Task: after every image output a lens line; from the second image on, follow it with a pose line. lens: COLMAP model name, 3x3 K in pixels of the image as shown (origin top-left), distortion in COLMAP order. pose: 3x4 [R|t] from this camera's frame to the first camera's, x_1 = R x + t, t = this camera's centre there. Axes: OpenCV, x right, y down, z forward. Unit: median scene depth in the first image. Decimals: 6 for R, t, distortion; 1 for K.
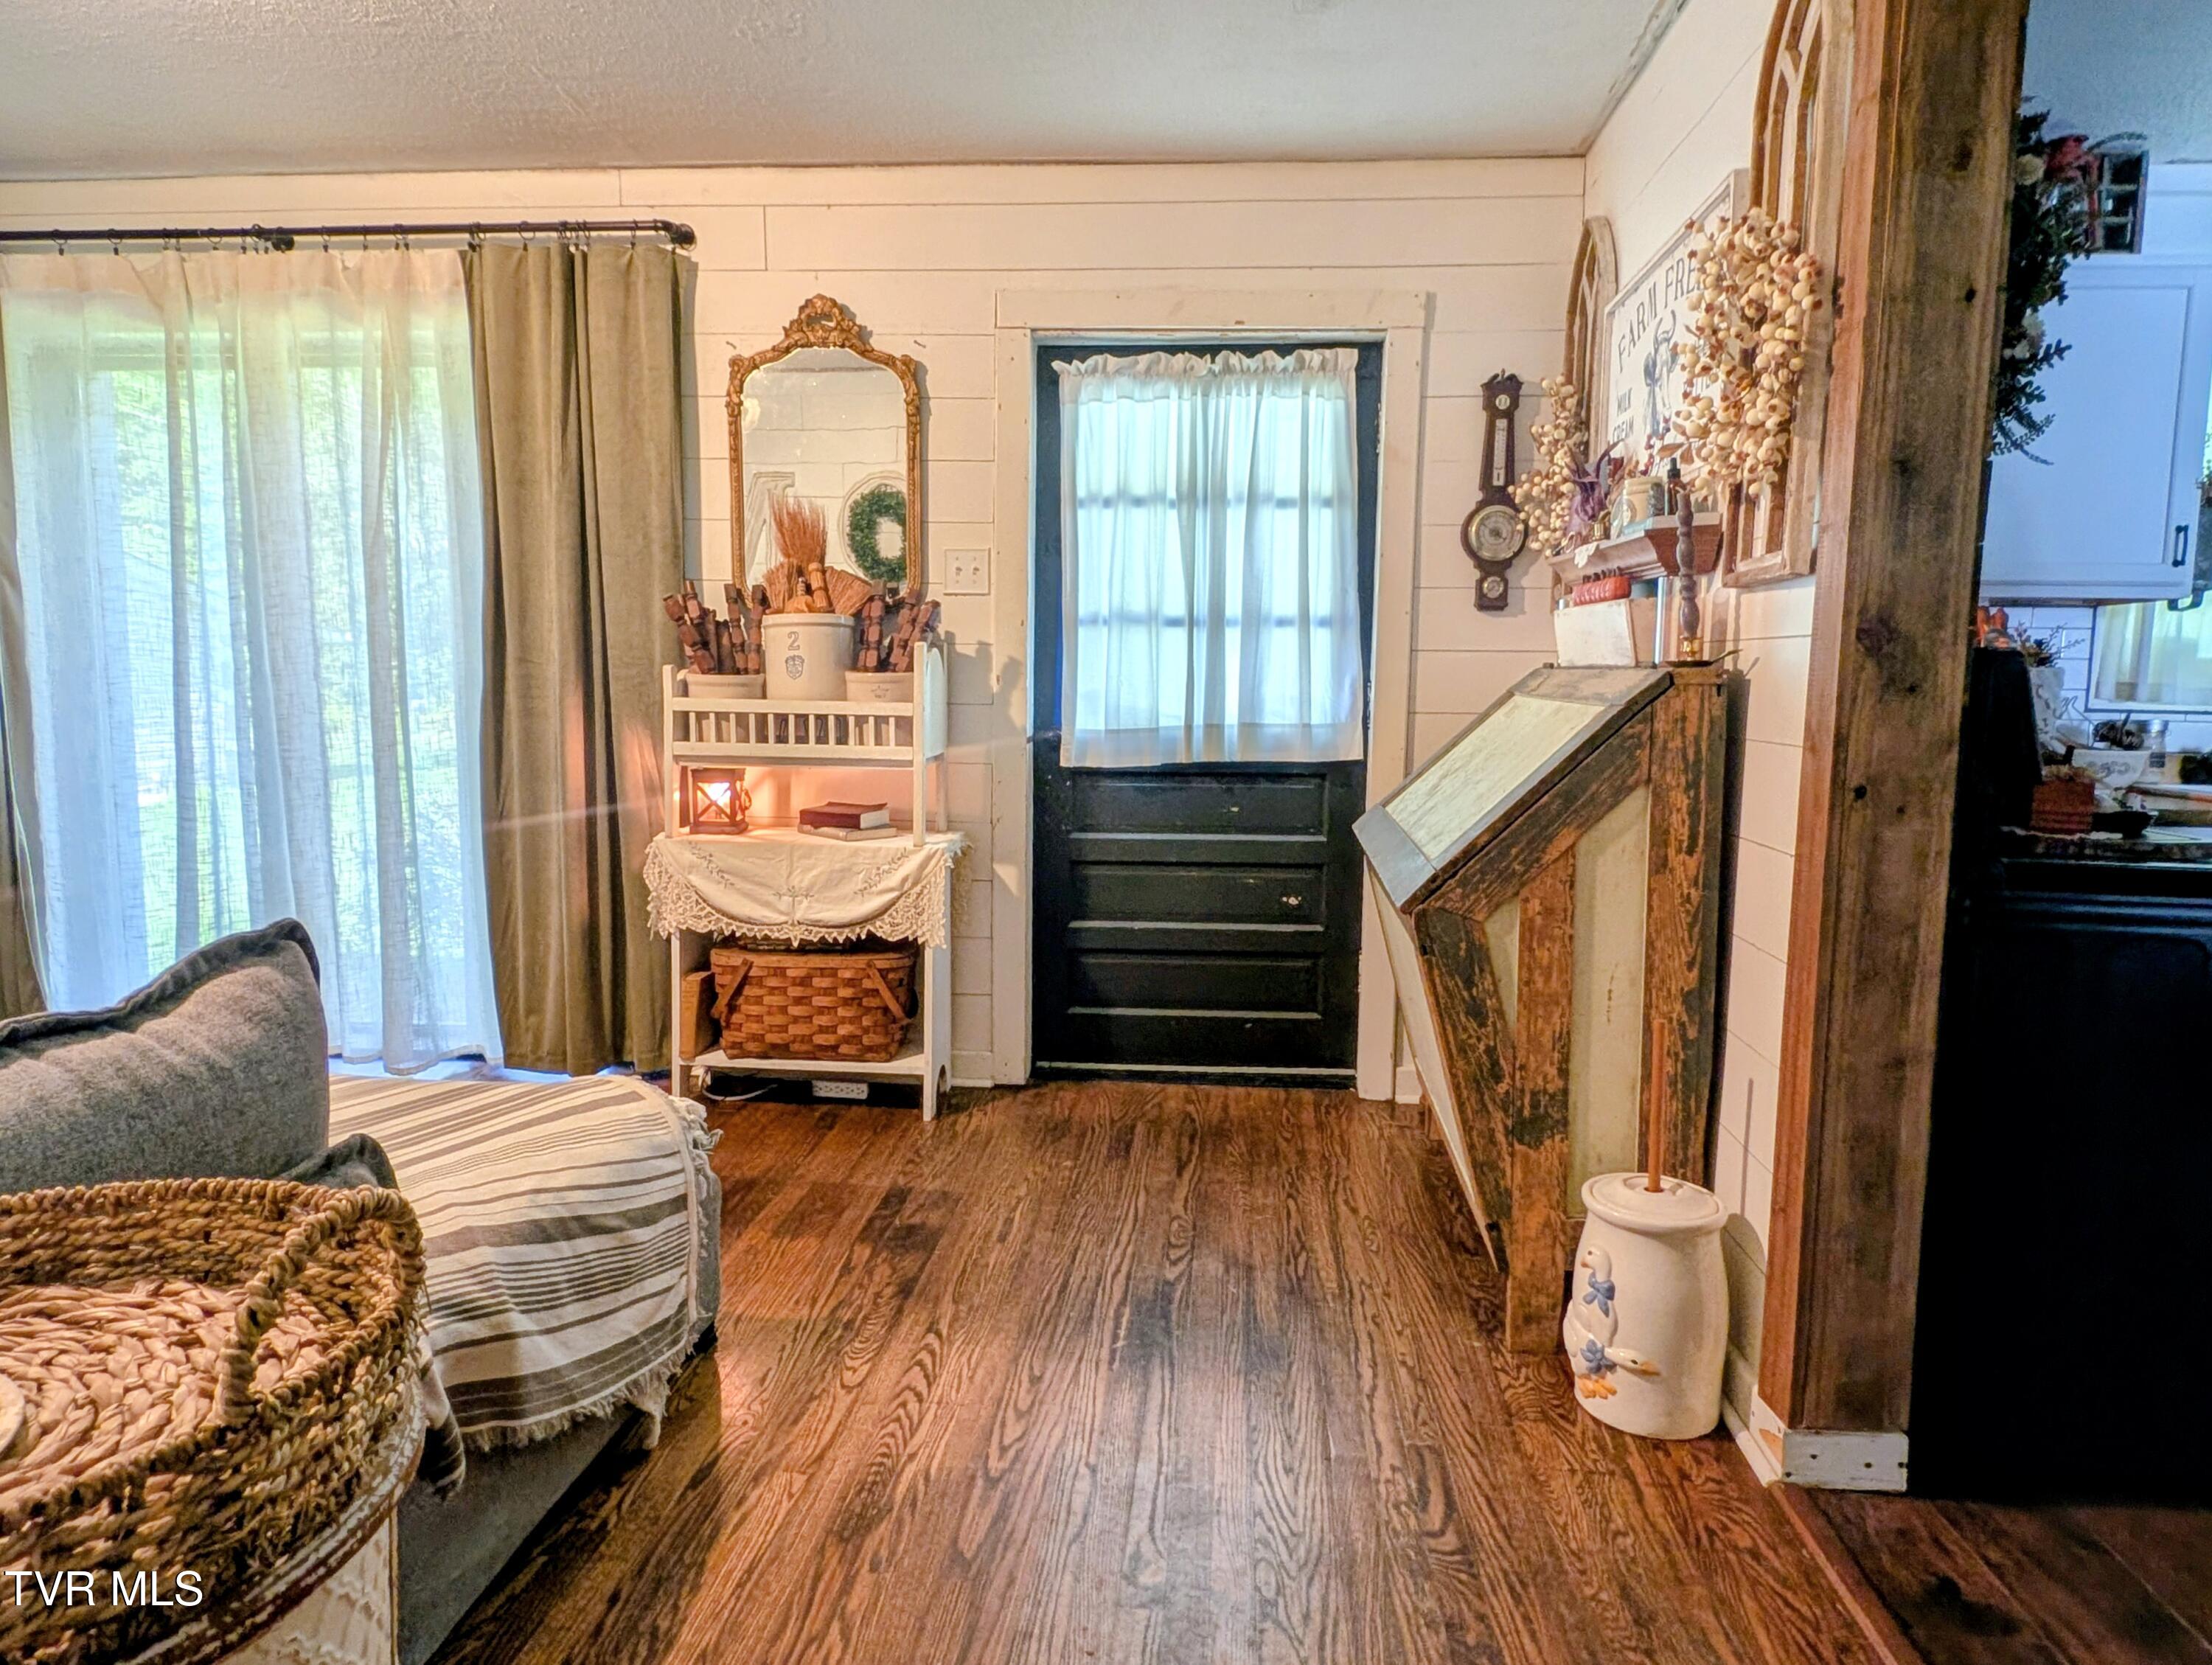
lens RADIAL K [[1328.2, 0, 1106.0], [0, 1328.2, 832.5], [0, 0, 1]] dist [0.047328, -0.032805]
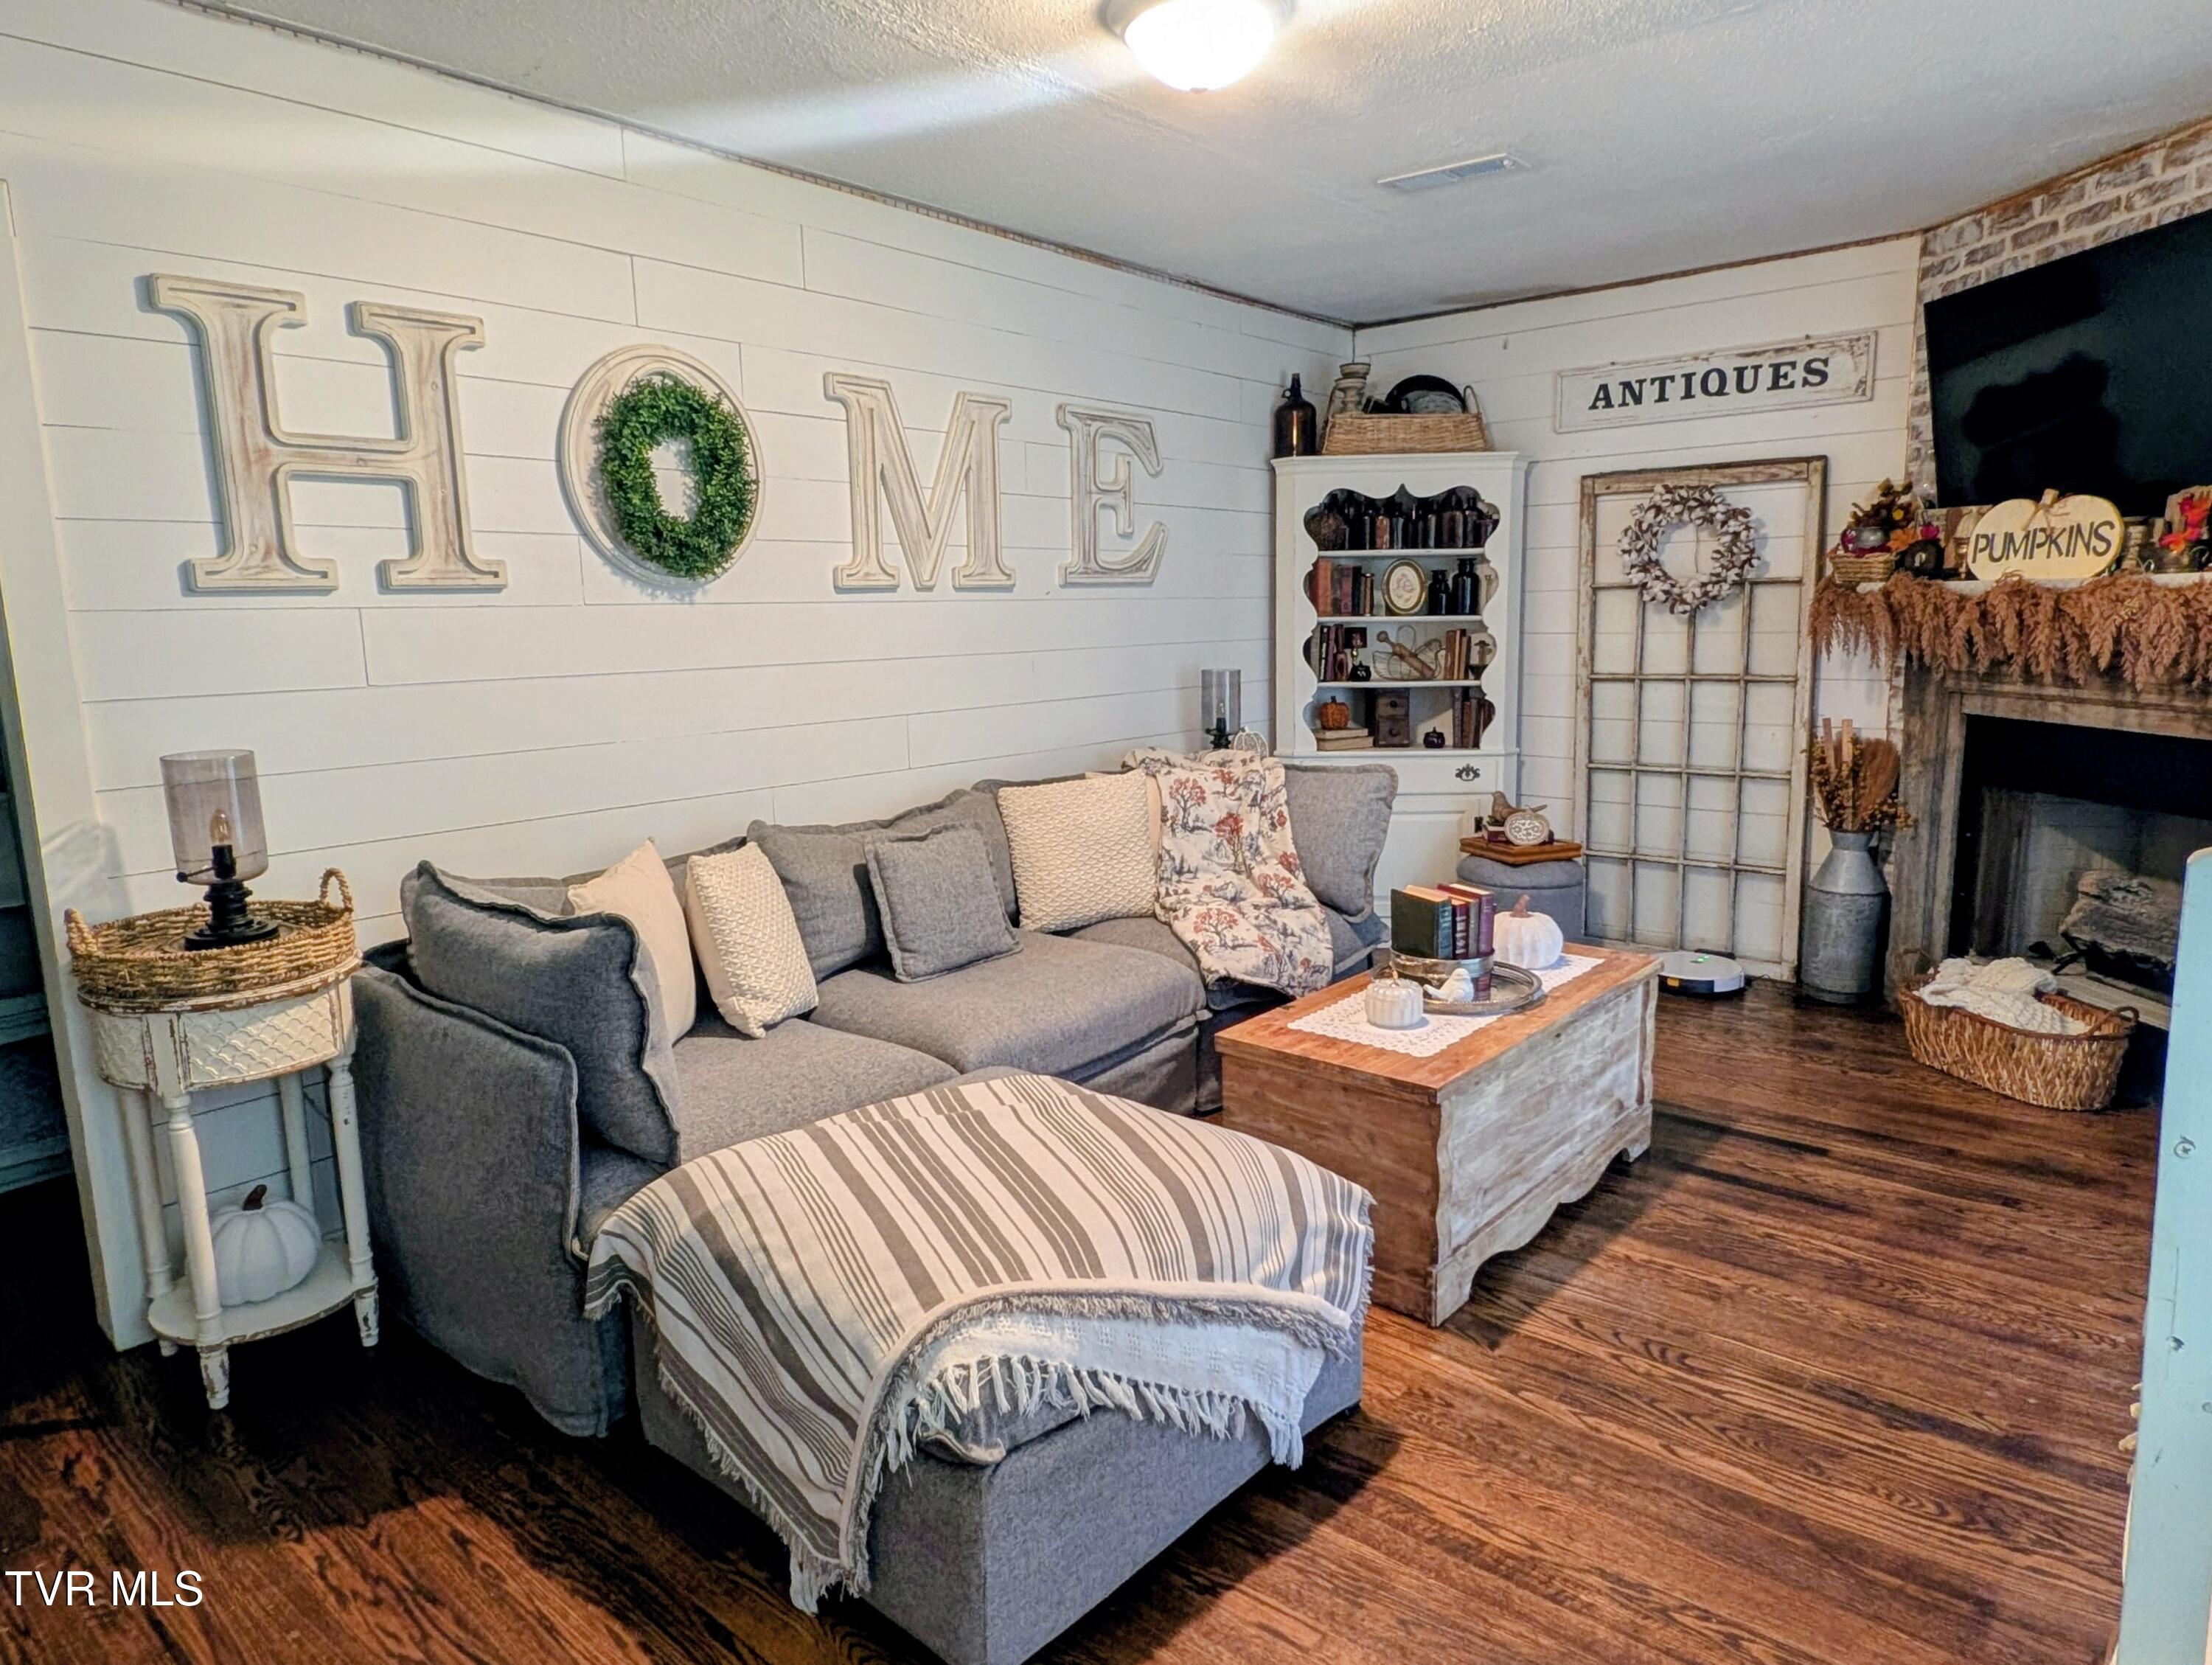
lens RADIAL K [[1355.9, 0, 1106.0], [0, 1355.9, 832.5], [0, 0, 1]] dist [0.023241, -0.019932]
pose [[-0.587446, 0.133538, -0.798170, 0.132589], [-0.076699, 0.972665, 0.219182, -0.171443], [0.805621, 0.189977, -0.561145, 0.931981]]
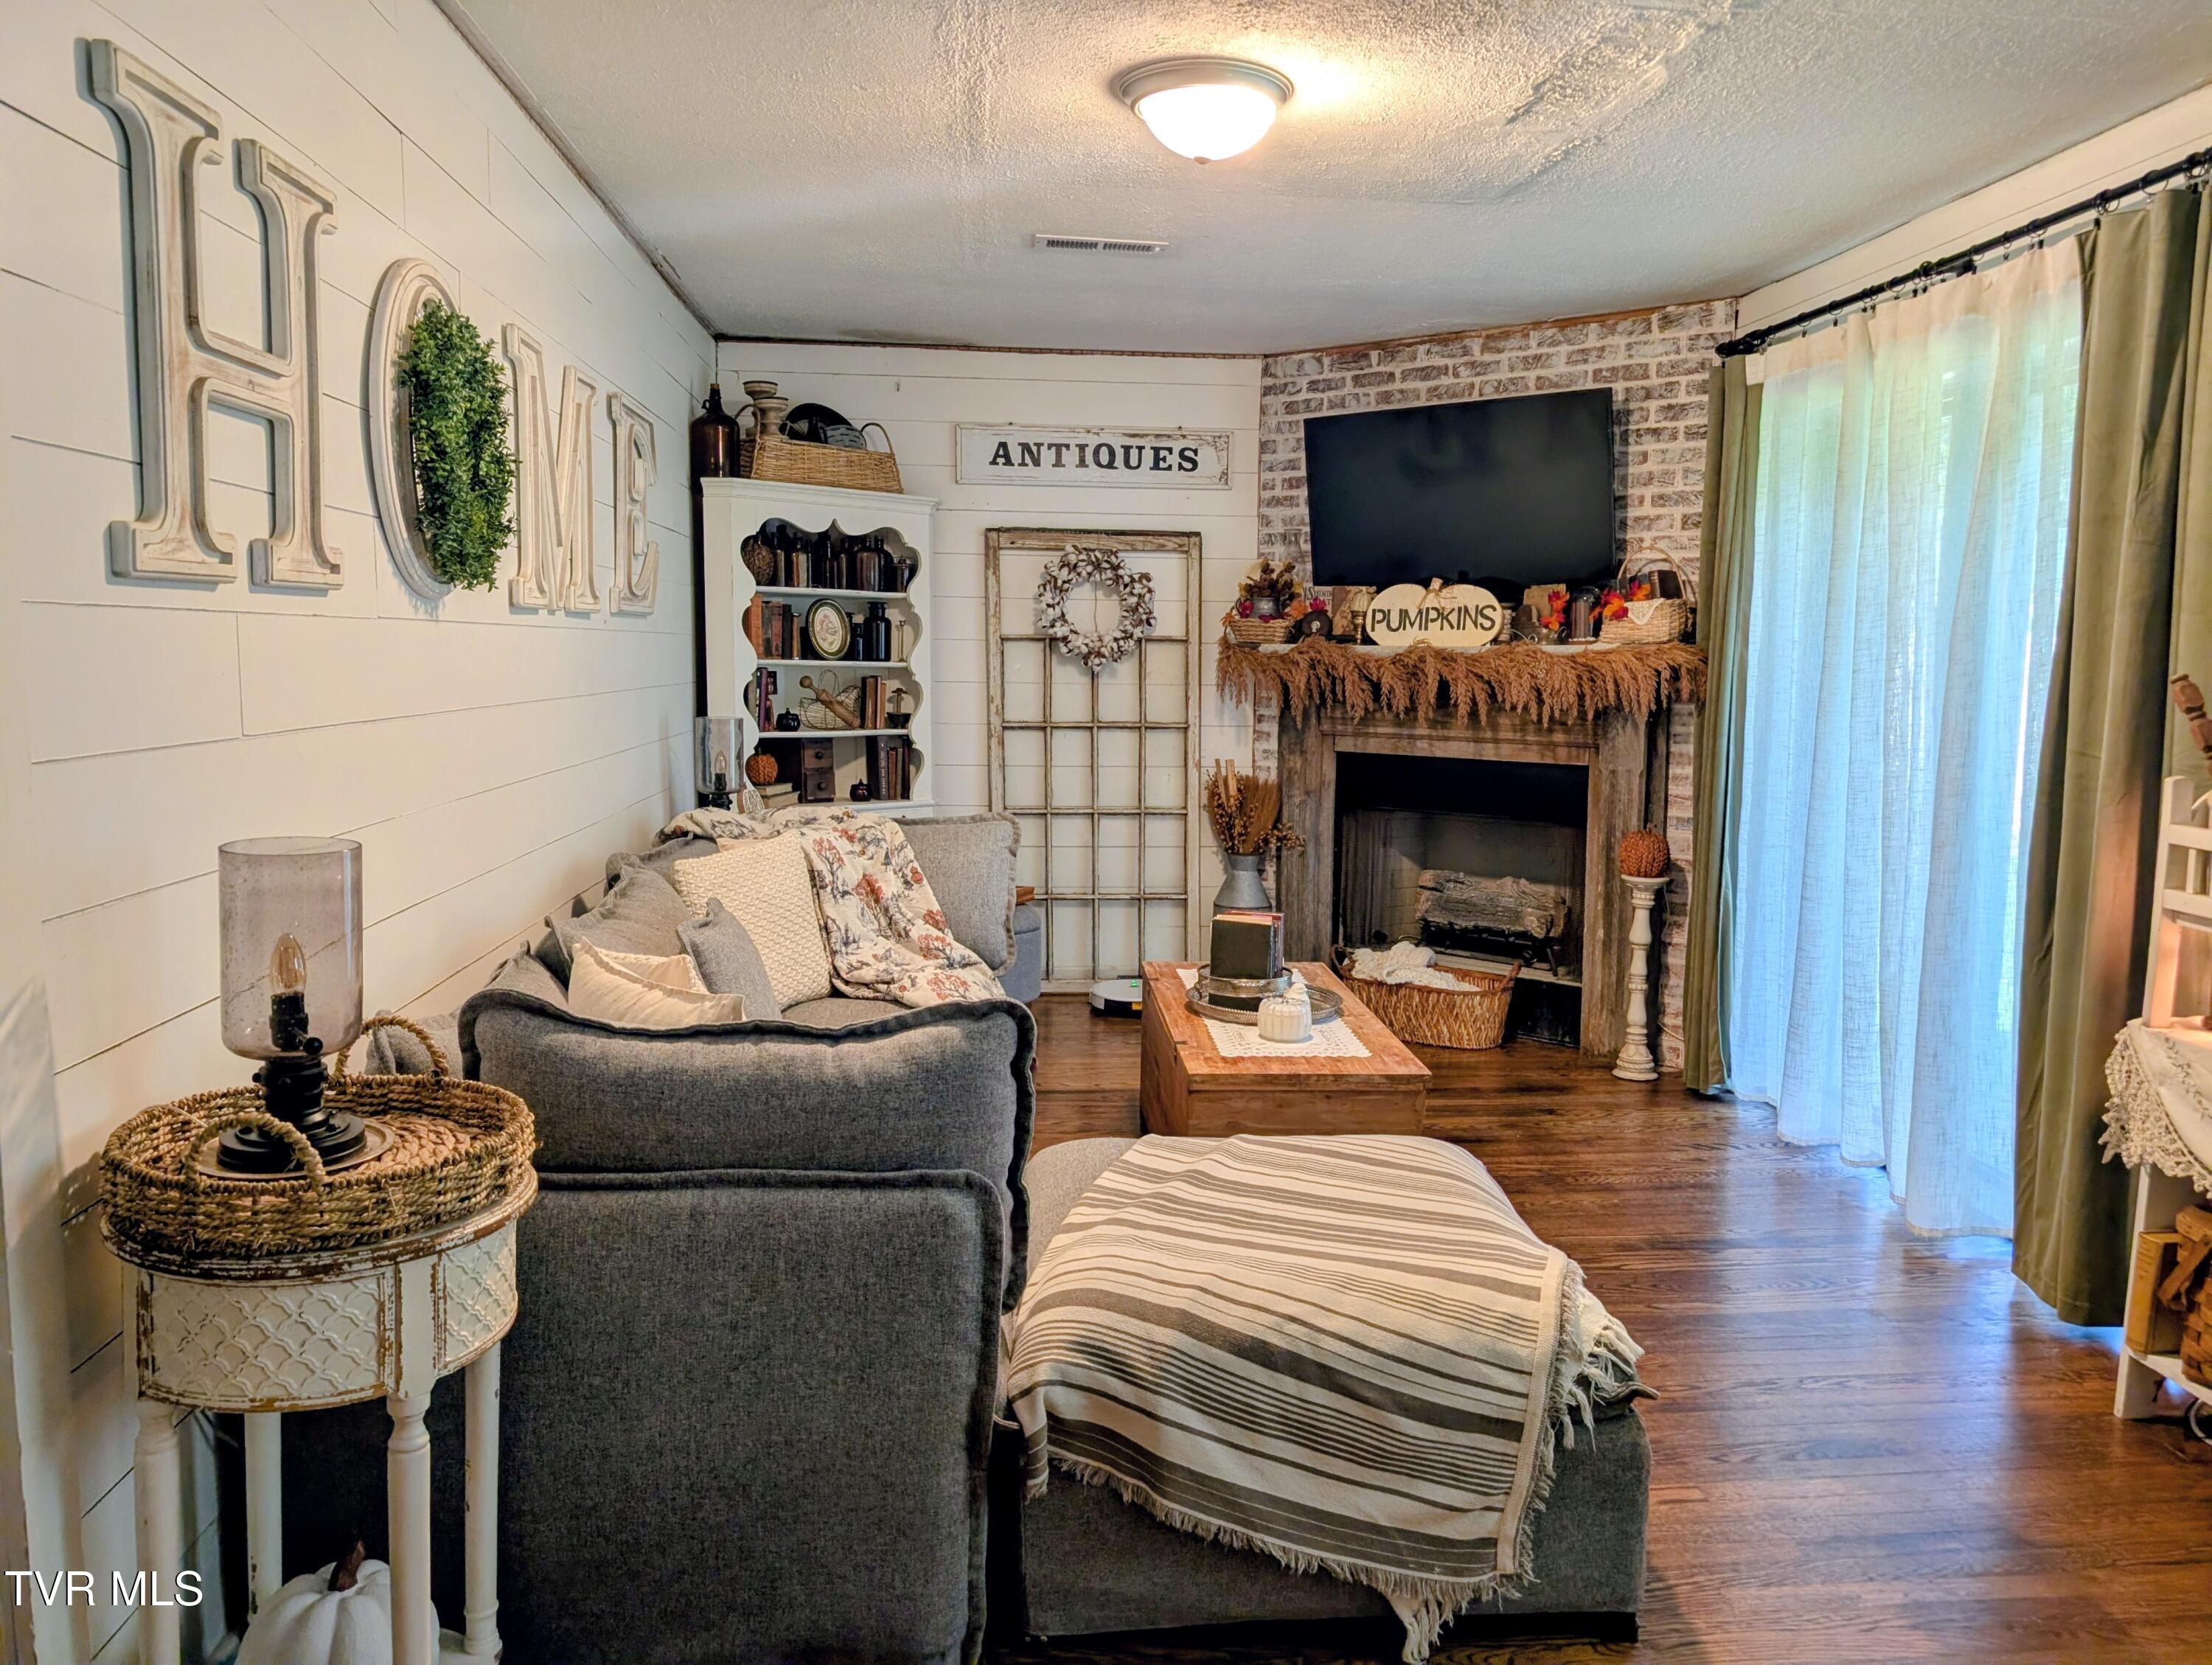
lens RADIAL K [[1585.1, 0, 1106.0], [0, 1585.1, 832.5], [0, 0, 1]] dist [0.018370, -0.019609]
pose [[0.165272, 0.103775, -0.980773, 0.368263], [-0.120695, 0.989102, 0.084318, -0.097154], [0.978835, 0.104439, 0.175996, 0.318063]]
